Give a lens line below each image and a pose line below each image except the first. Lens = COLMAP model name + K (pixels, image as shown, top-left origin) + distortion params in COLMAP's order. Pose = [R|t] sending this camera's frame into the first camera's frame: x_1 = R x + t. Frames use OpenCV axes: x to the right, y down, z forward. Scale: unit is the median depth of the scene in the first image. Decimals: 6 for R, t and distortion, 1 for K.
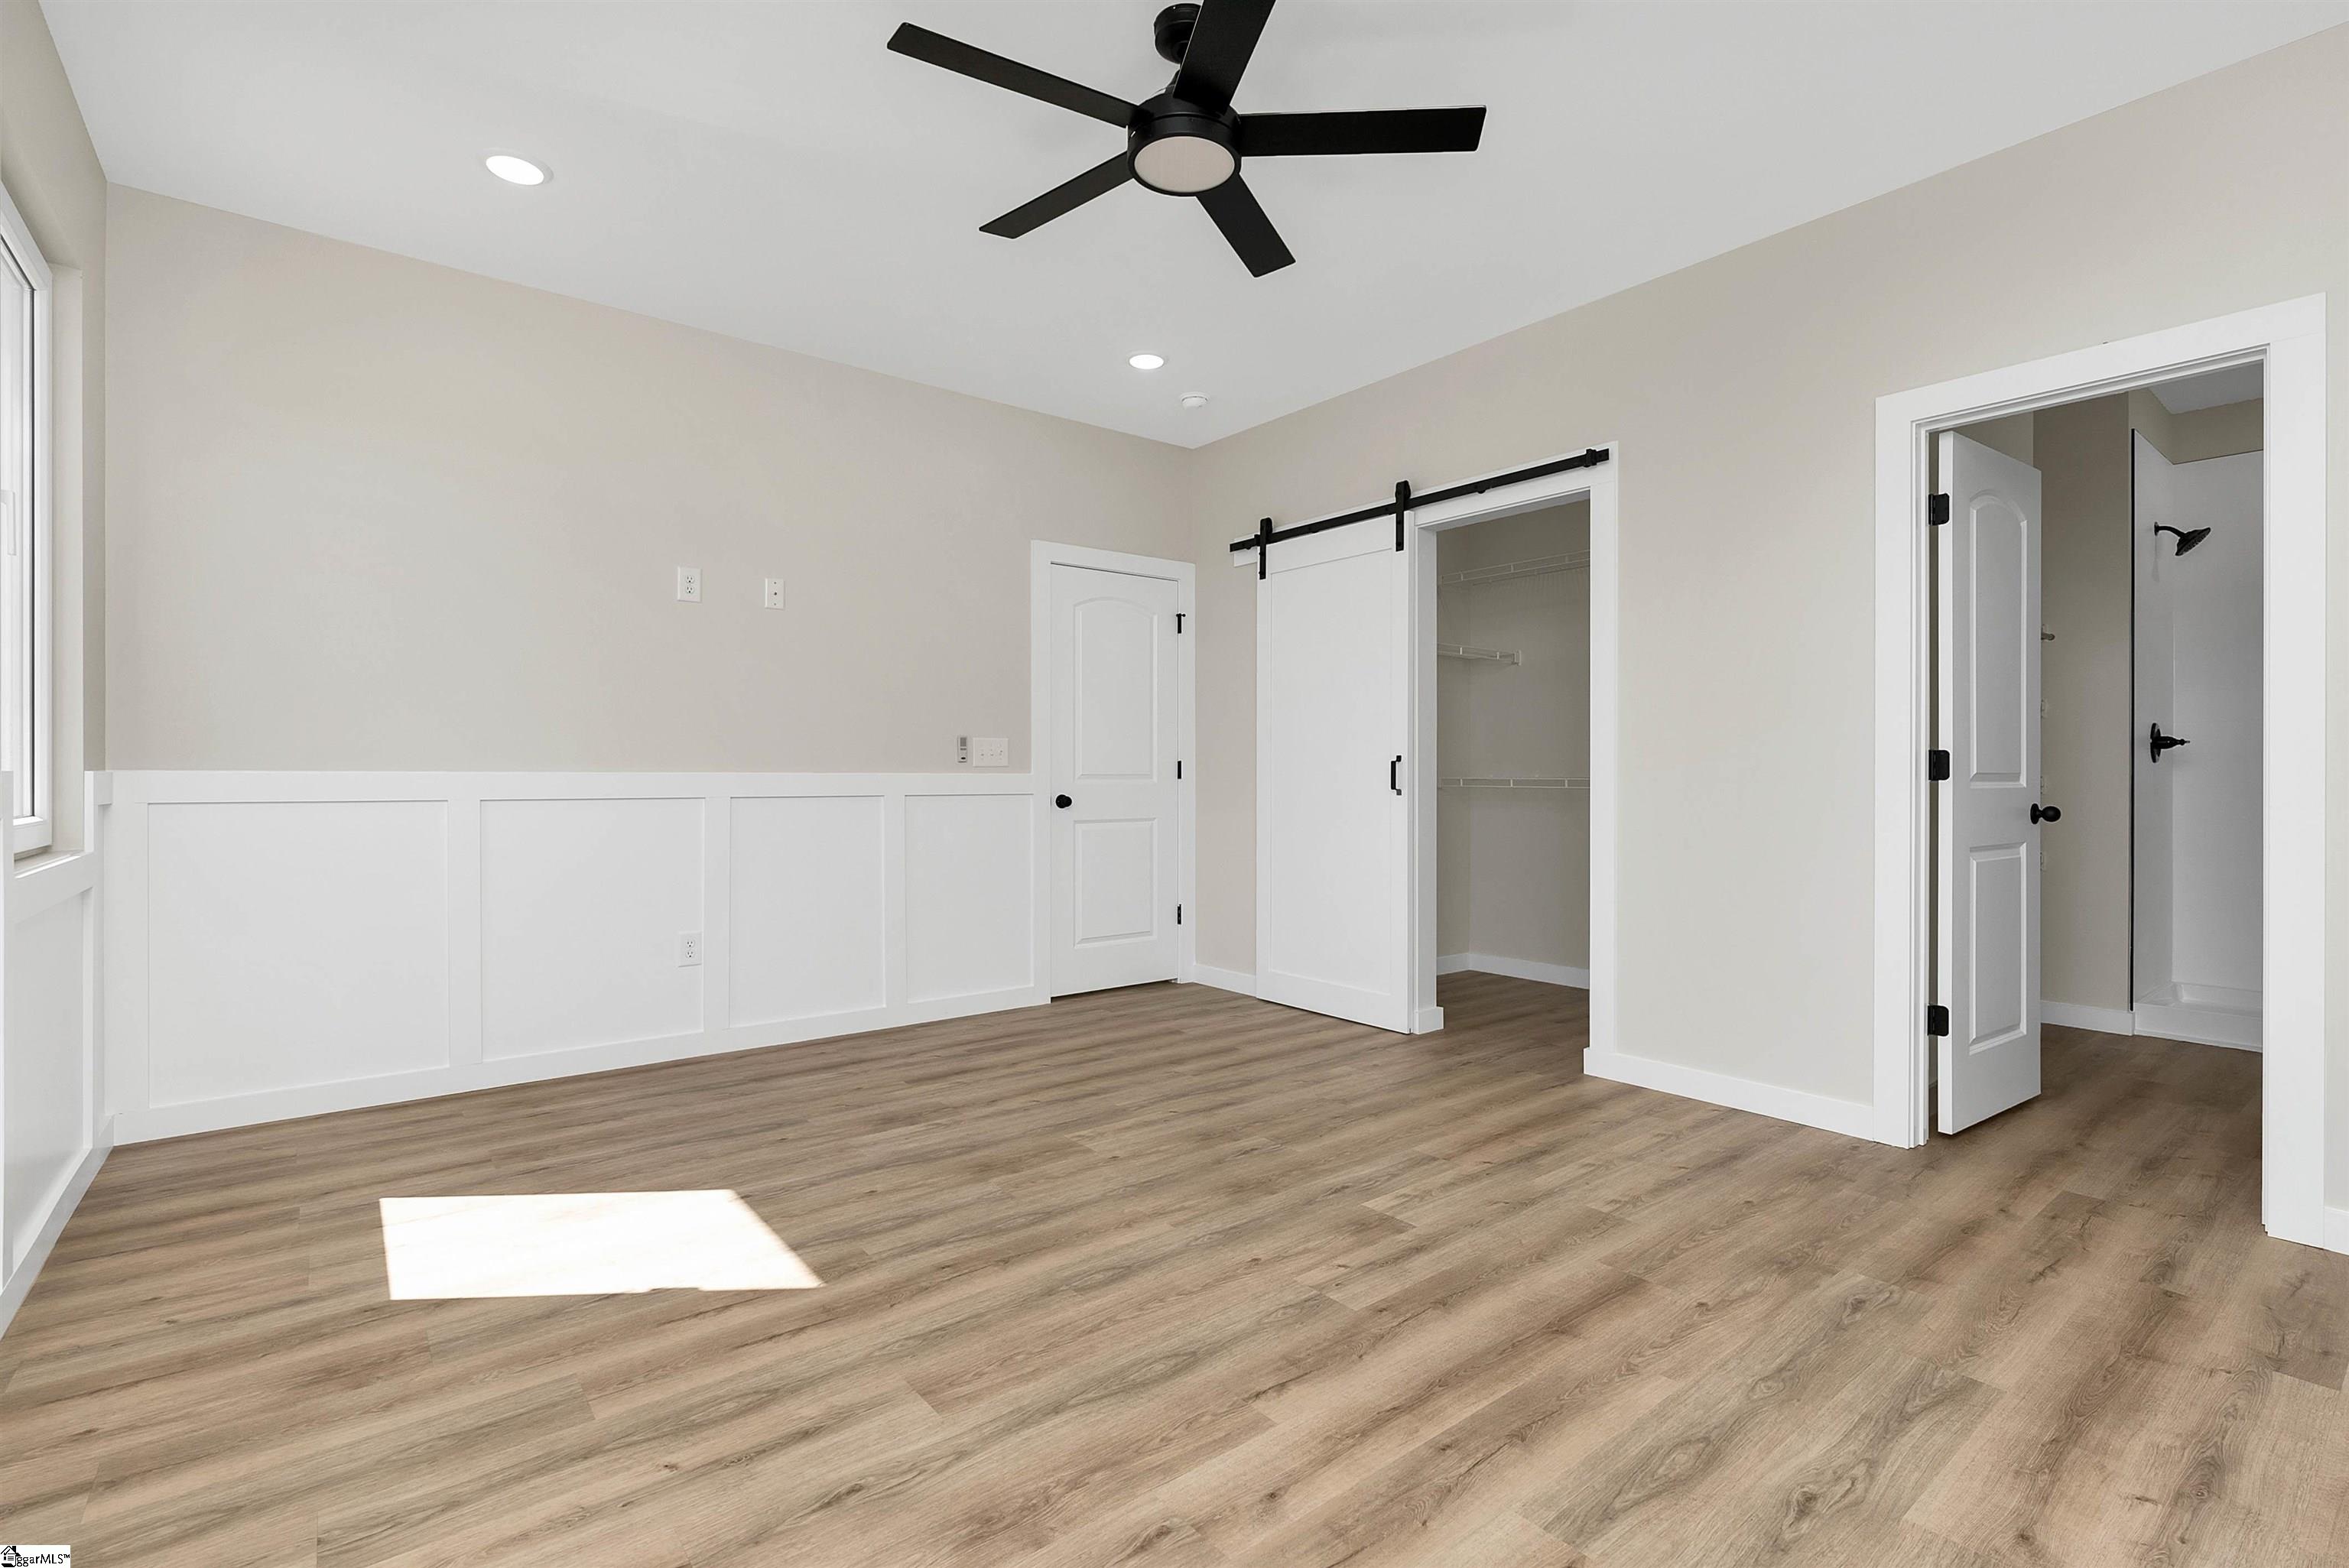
lens RADIAL K [[1065.8, 0, 1179.6], [0, 1065.8, 772.7], [0, 0, 1]] dist [-0.001621, 0.000537]
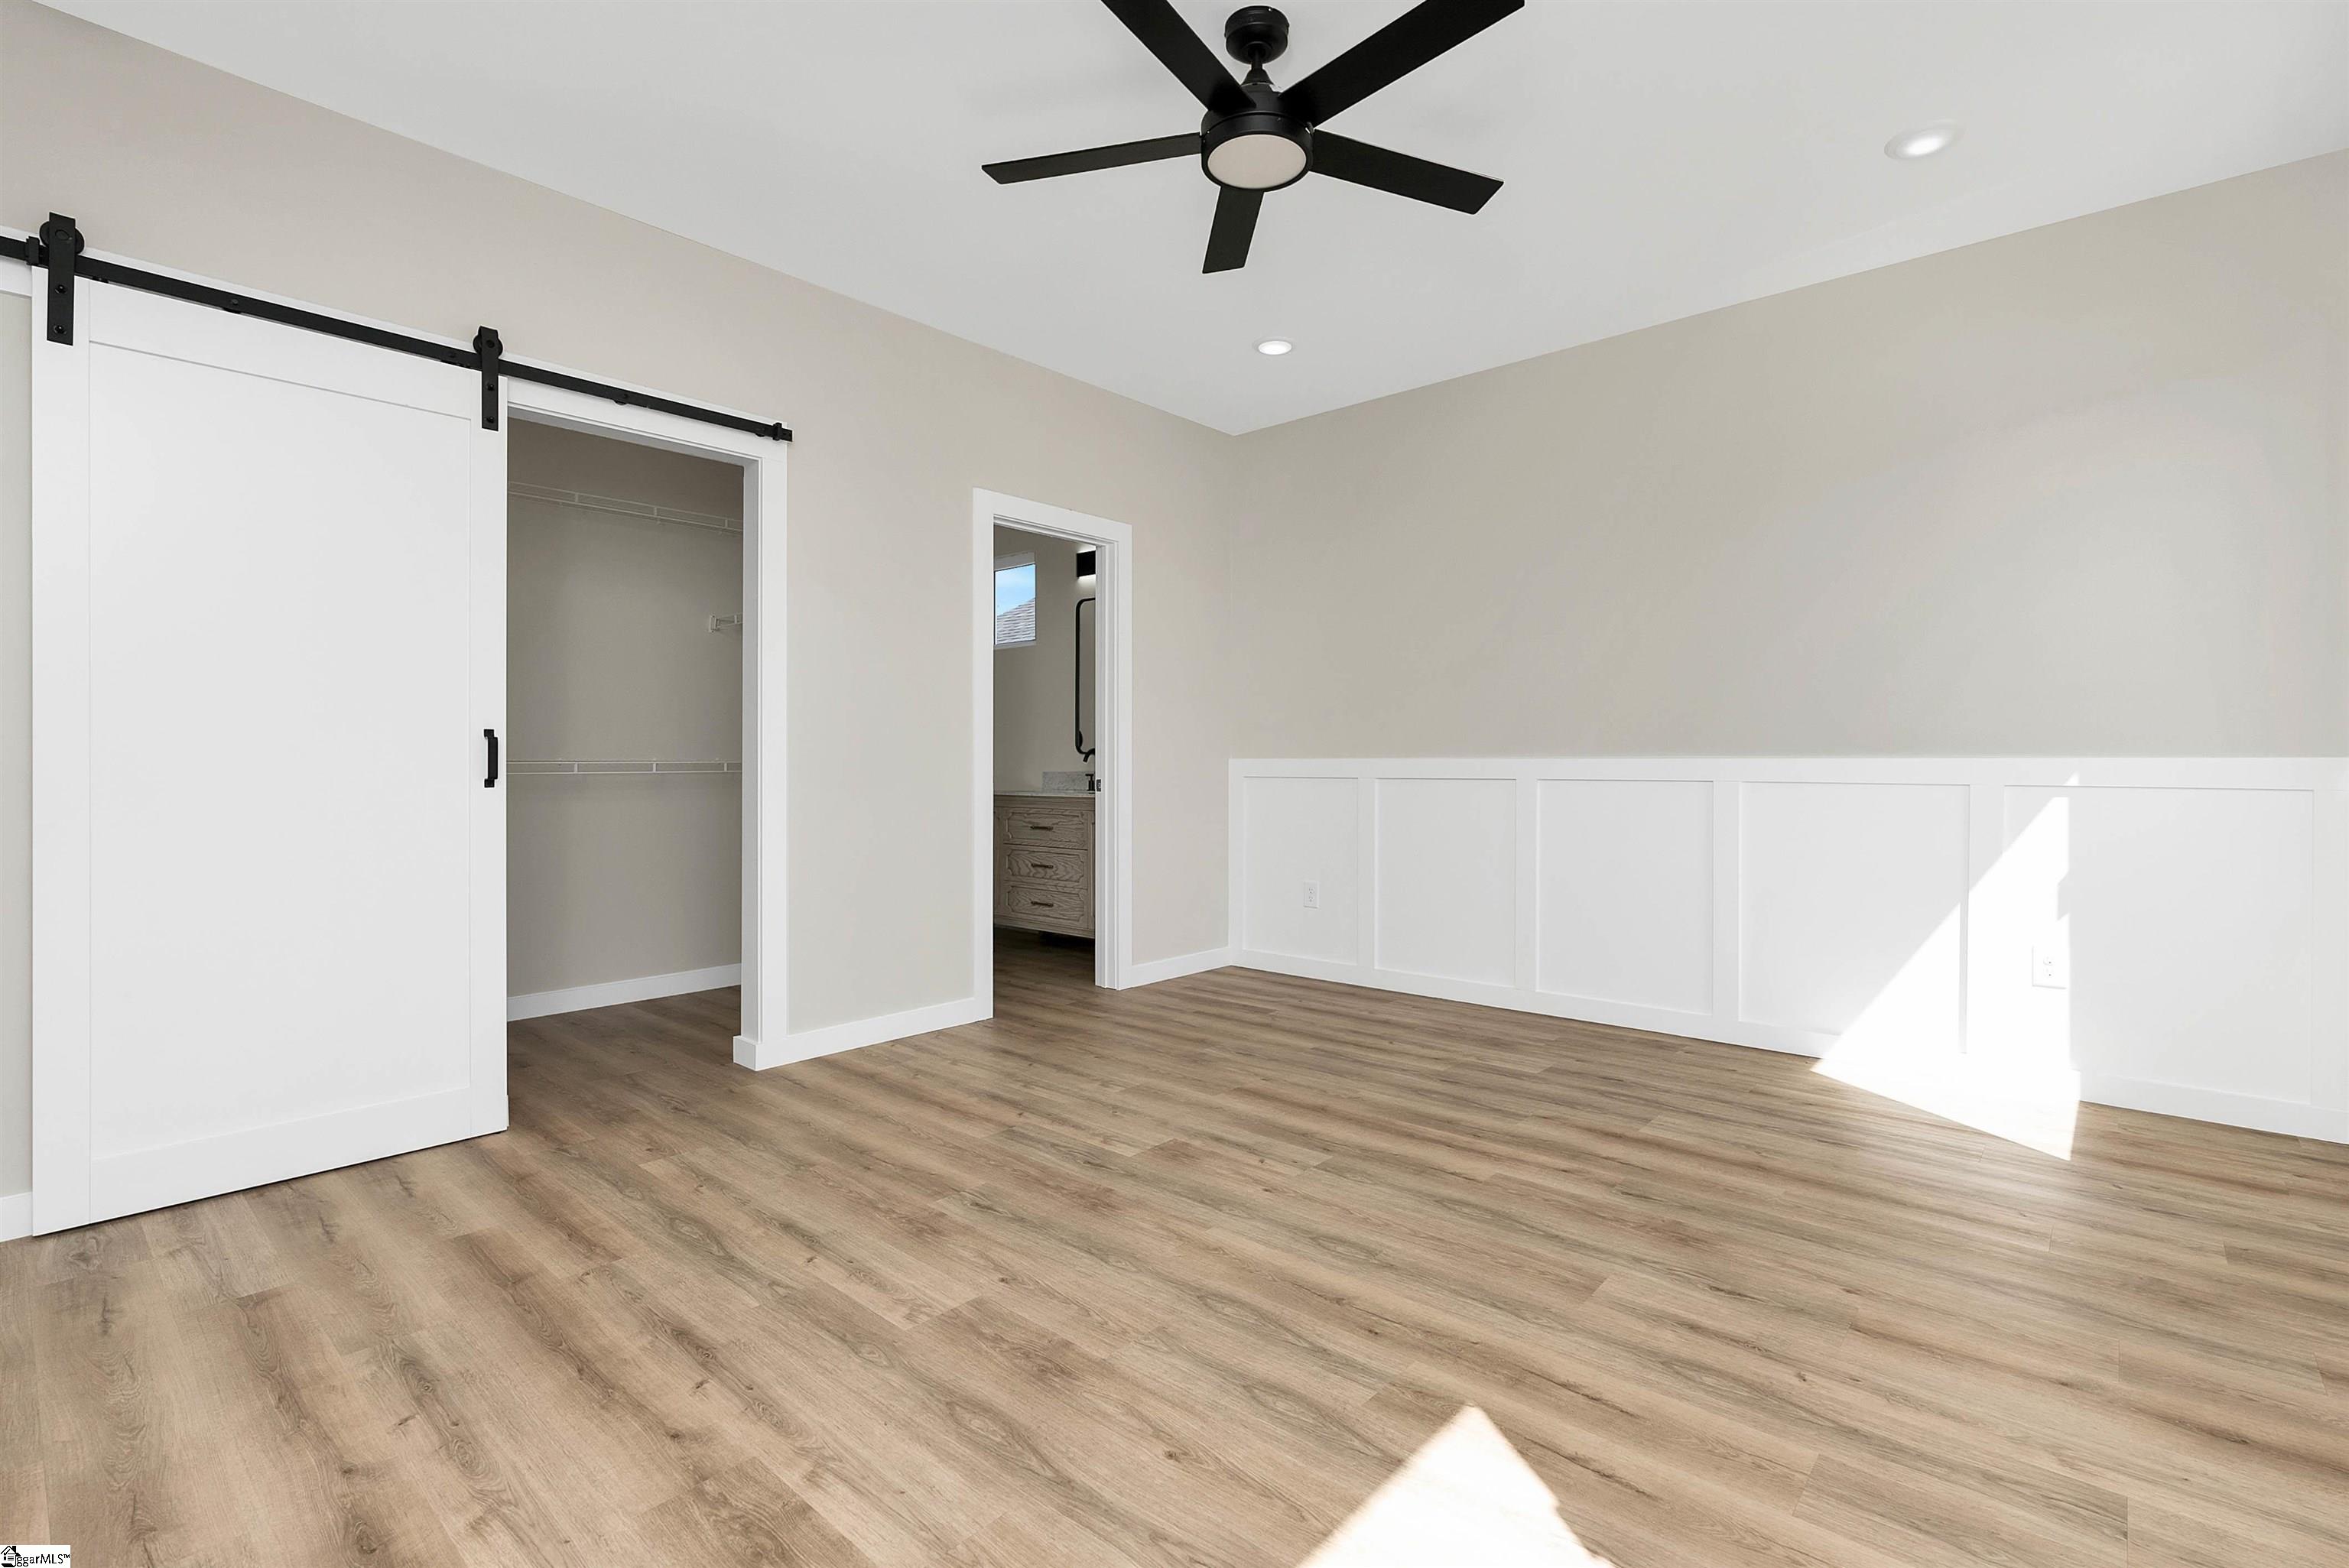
lens RADIAL K [[1065.8, 0, 1179.6], [0, 1065.8, 772.7], [0, 0, 1]] dist [-0.001621, 0.000537]
pose [[-0.168751, -0.010637, 0.985601, -0.962109], [-0.007751, 0.999925, 0.009465, 0.002239], [-0.985628, -0.006042, -0.168821, 1.204812]]
